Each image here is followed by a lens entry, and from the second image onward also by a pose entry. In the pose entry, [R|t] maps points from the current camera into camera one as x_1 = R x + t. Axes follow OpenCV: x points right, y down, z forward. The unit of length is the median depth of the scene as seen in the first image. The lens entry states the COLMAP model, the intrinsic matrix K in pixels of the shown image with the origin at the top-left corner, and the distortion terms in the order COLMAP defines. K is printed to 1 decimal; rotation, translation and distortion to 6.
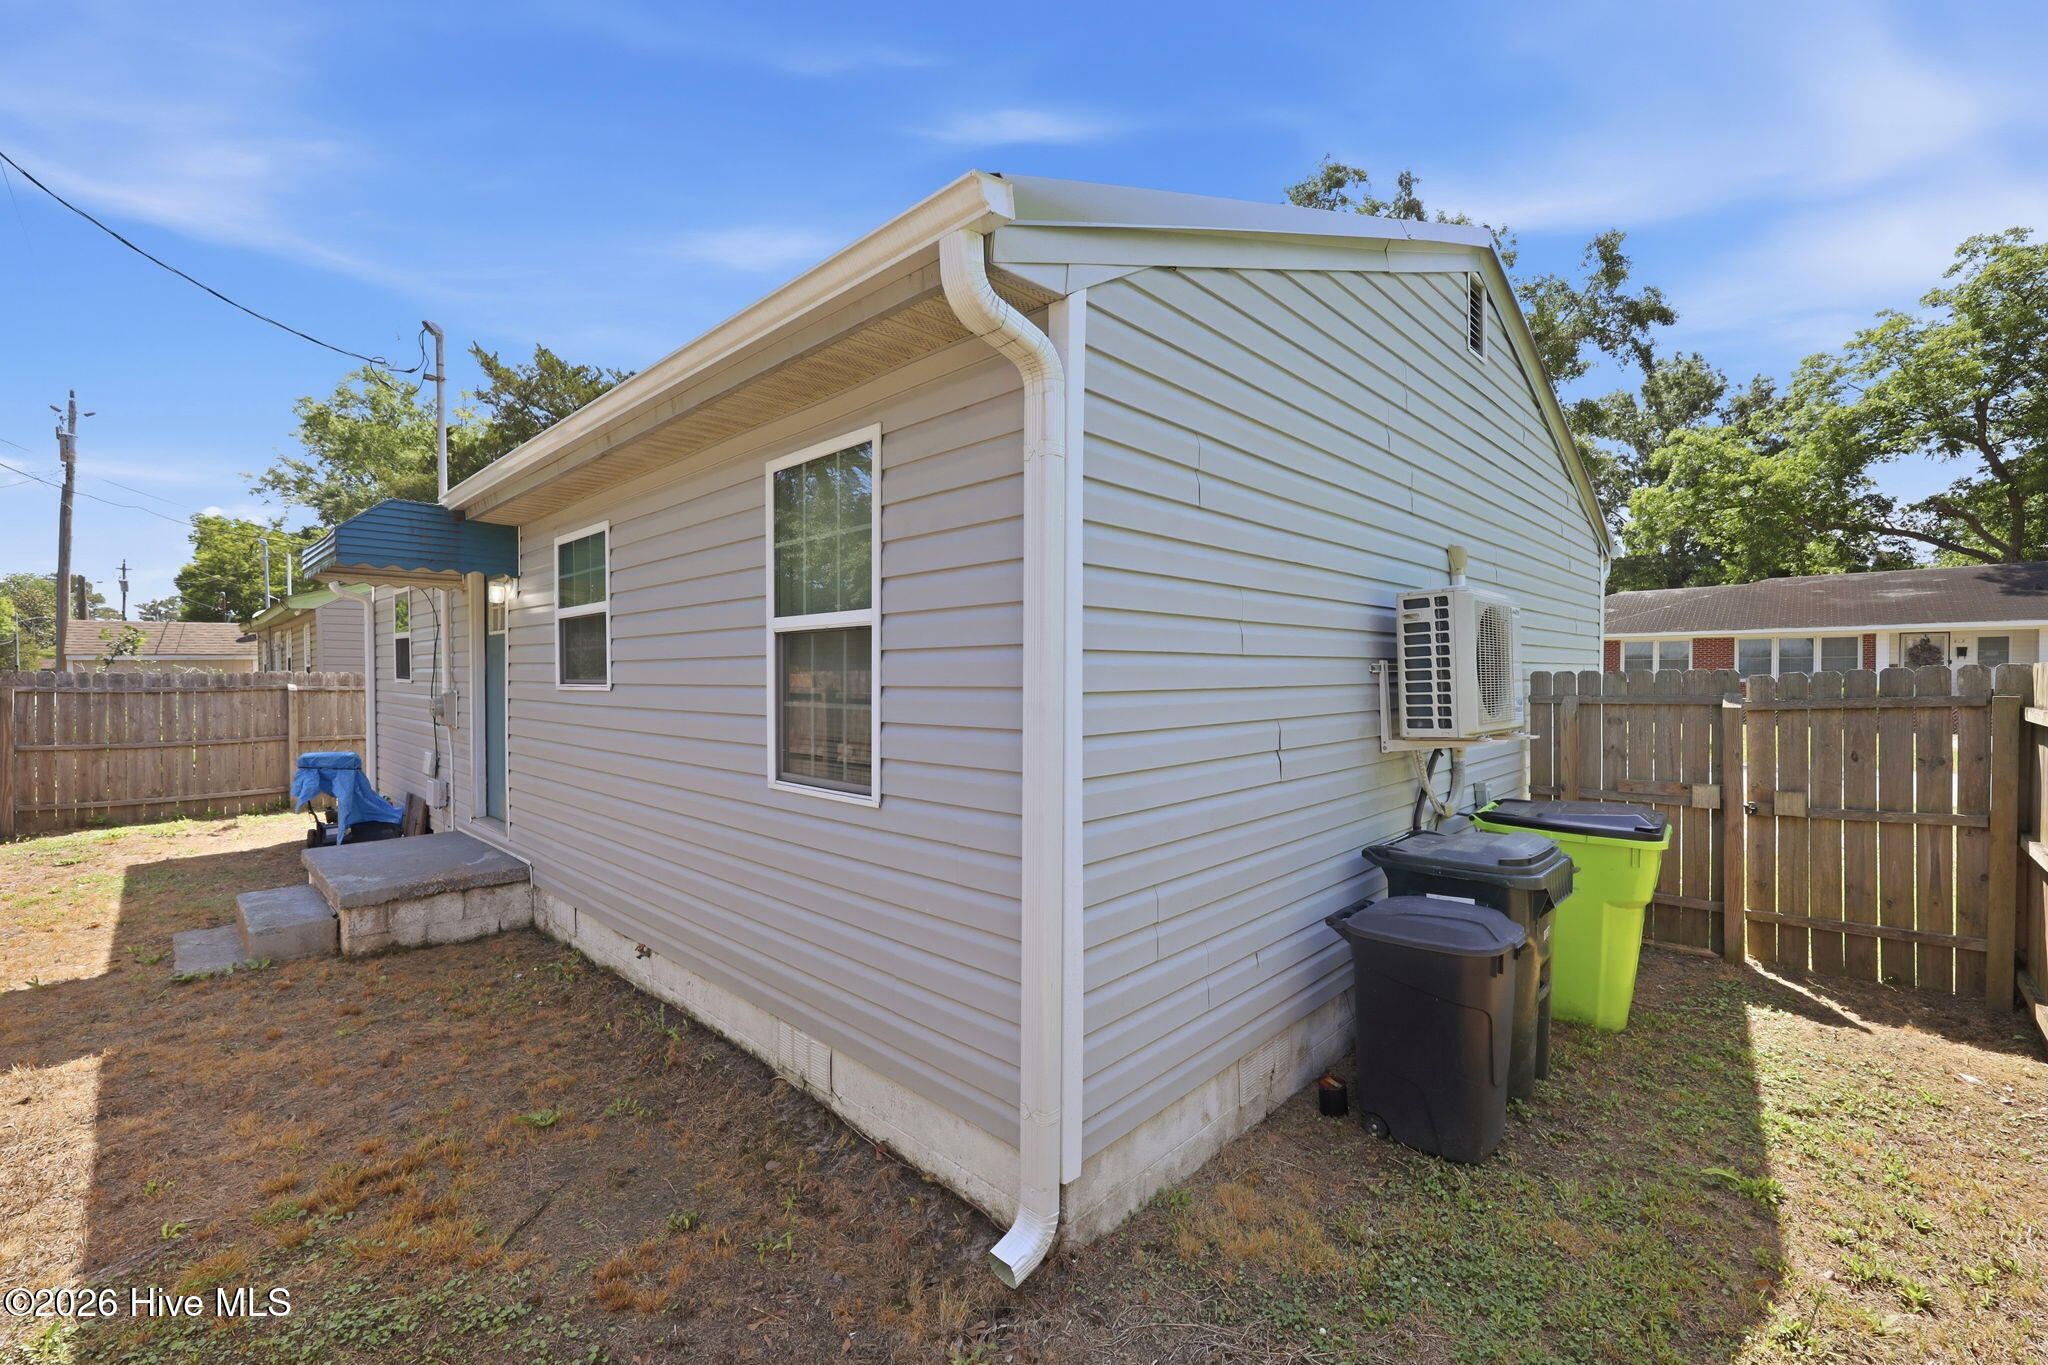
lens RADIAL K [[830.0, 0, 1024.0], [0, 830.0, 682.5], [0, 0, 1]] dist [-0.001824, -0.000680]
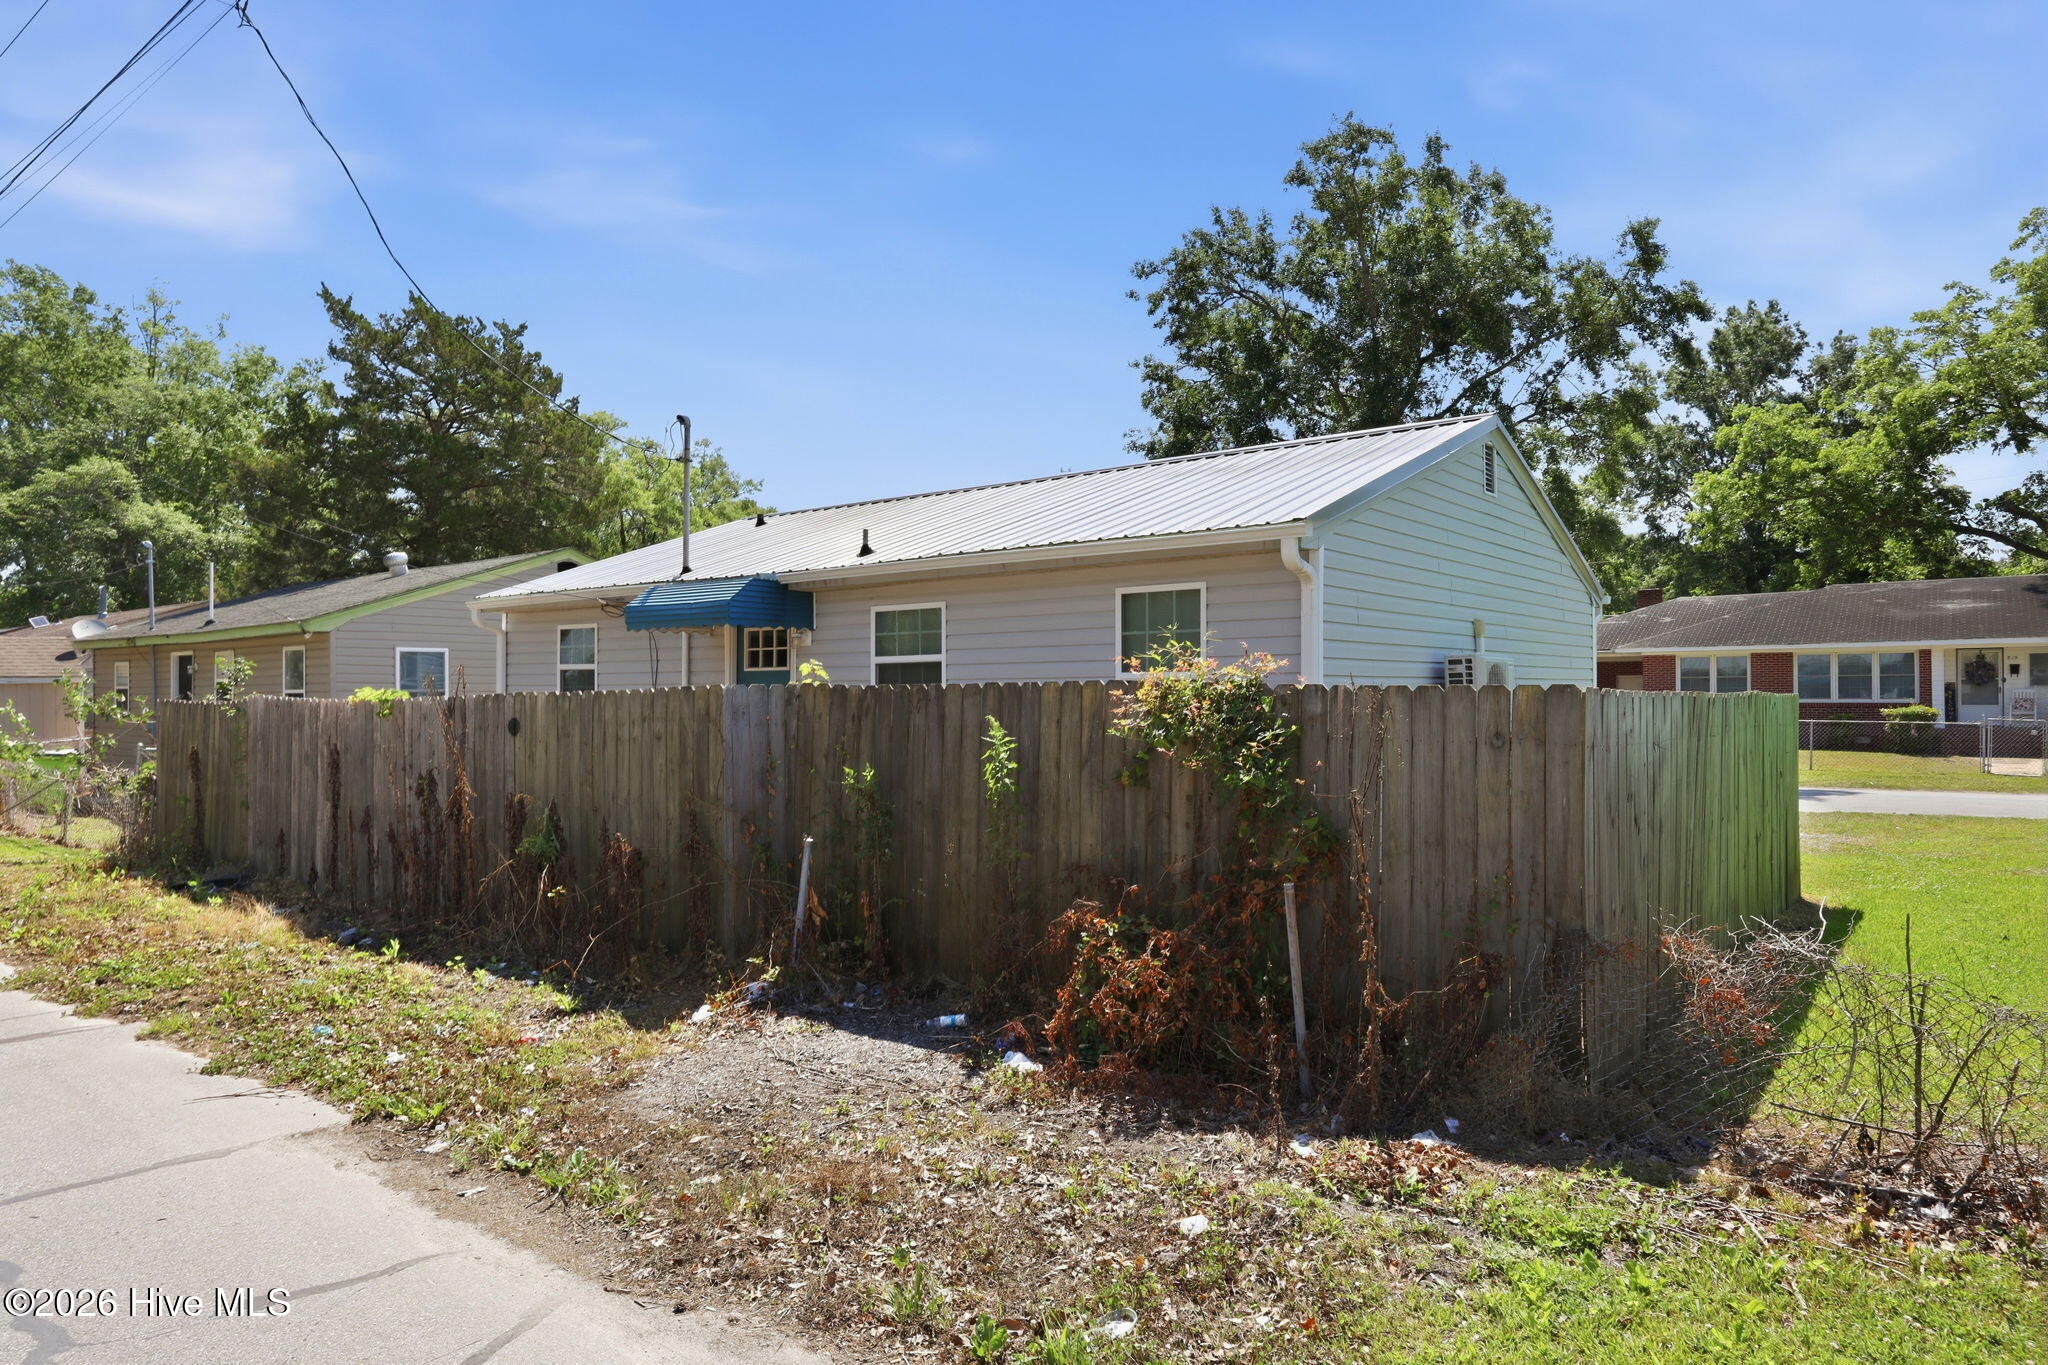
lens RADIAL K [[1217.7, 0, 1032.7], [0, 1217.7, 679.3], [0, 0, 1]] dist [-0.000544, 0.003594]
pose [[0.993713, -0.001490, 0.111949, -0.099679], [0.003916, 0.999762, -0.021451, -0.000828], [-0.111891, 0.021754, 0.993482, -0.206510]]
